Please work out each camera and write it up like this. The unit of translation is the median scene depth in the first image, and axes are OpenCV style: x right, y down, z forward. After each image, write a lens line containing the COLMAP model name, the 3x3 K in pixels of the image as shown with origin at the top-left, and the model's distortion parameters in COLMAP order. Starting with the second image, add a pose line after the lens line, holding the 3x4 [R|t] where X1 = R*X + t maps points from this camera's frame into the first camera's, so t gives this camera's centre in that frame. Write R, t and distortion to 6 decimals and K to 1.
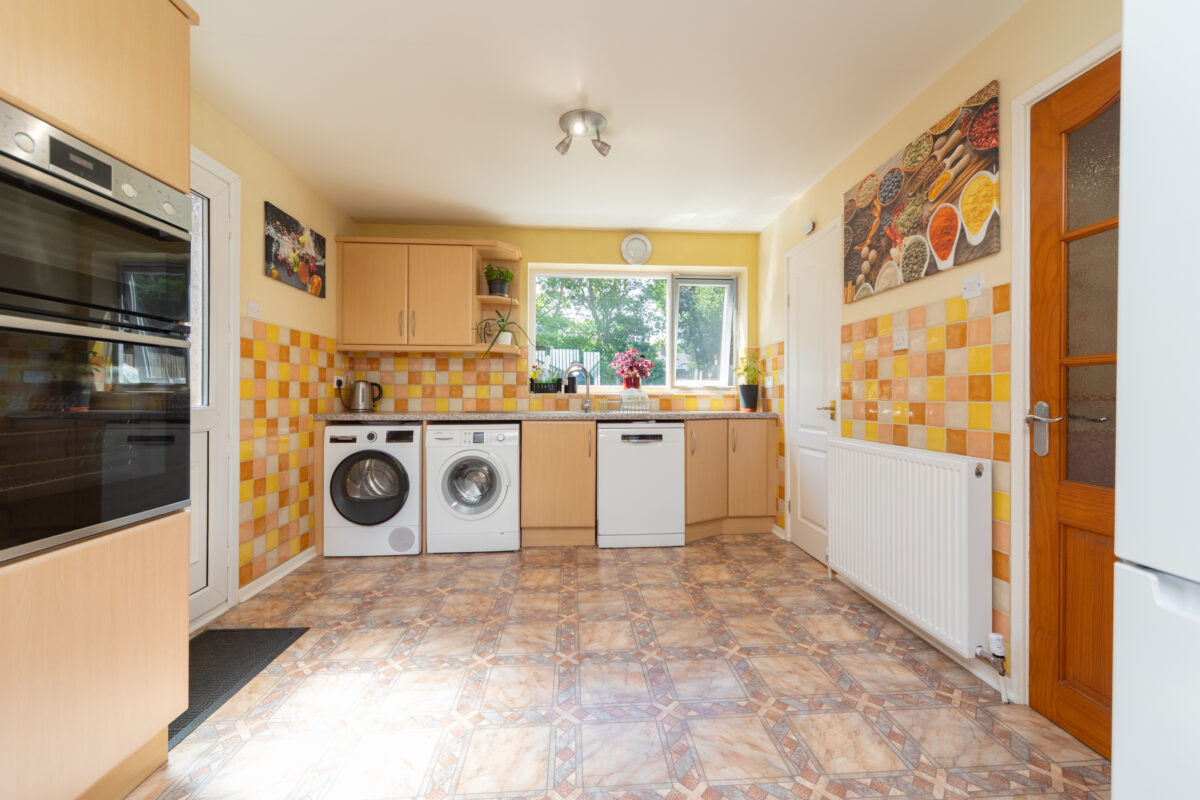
lens RADIAL K [[463.1, 0, 601.3], [0, 463.1, 394.4], [0, 0, 1]] dist [0.000552, 0.000021]
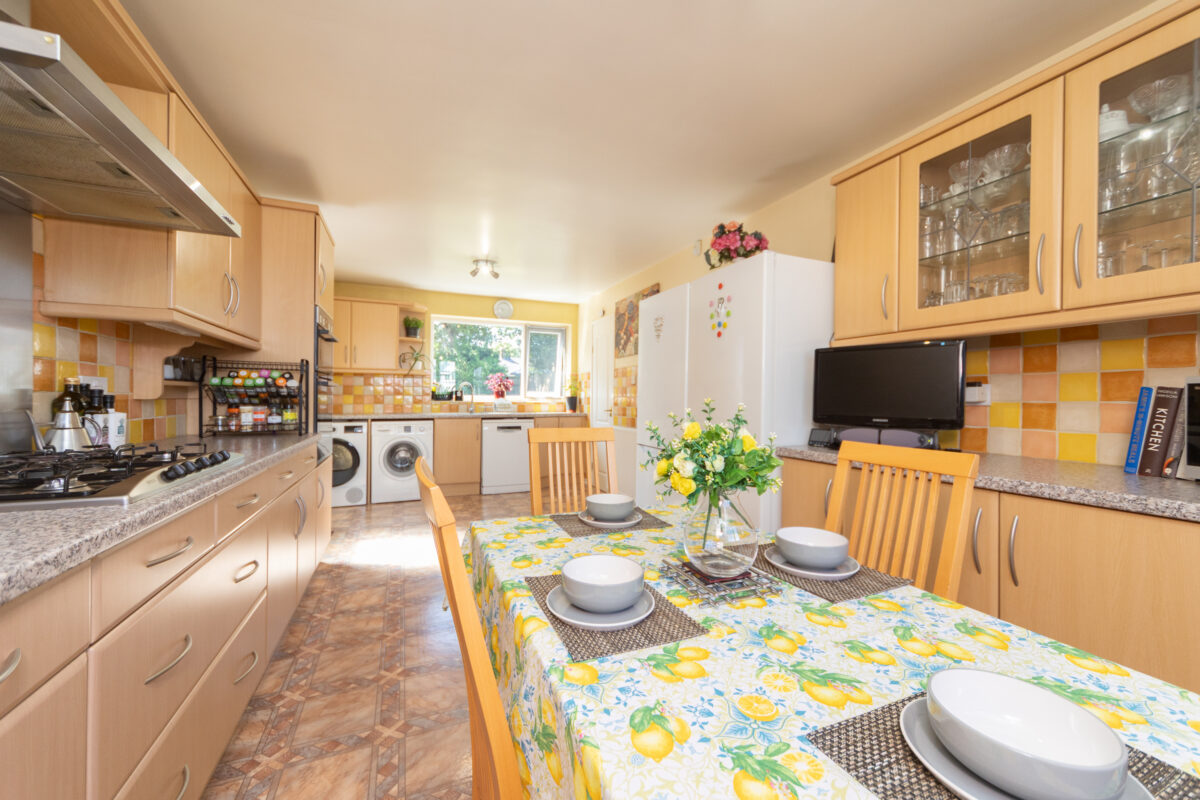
lens RADIAL K [[463.1, 0, 599.7], [0, 463.1, 398.8], [0, 0, 1]] dist [0.000552, 0.000021]
pose [[0.941809, 0.005782, 0.336098, -0.149881], [-0.007359, 0.999967, 0.003419, -0.019103], [-0.336067, -0.005694, 0.941821, -0.620502]]
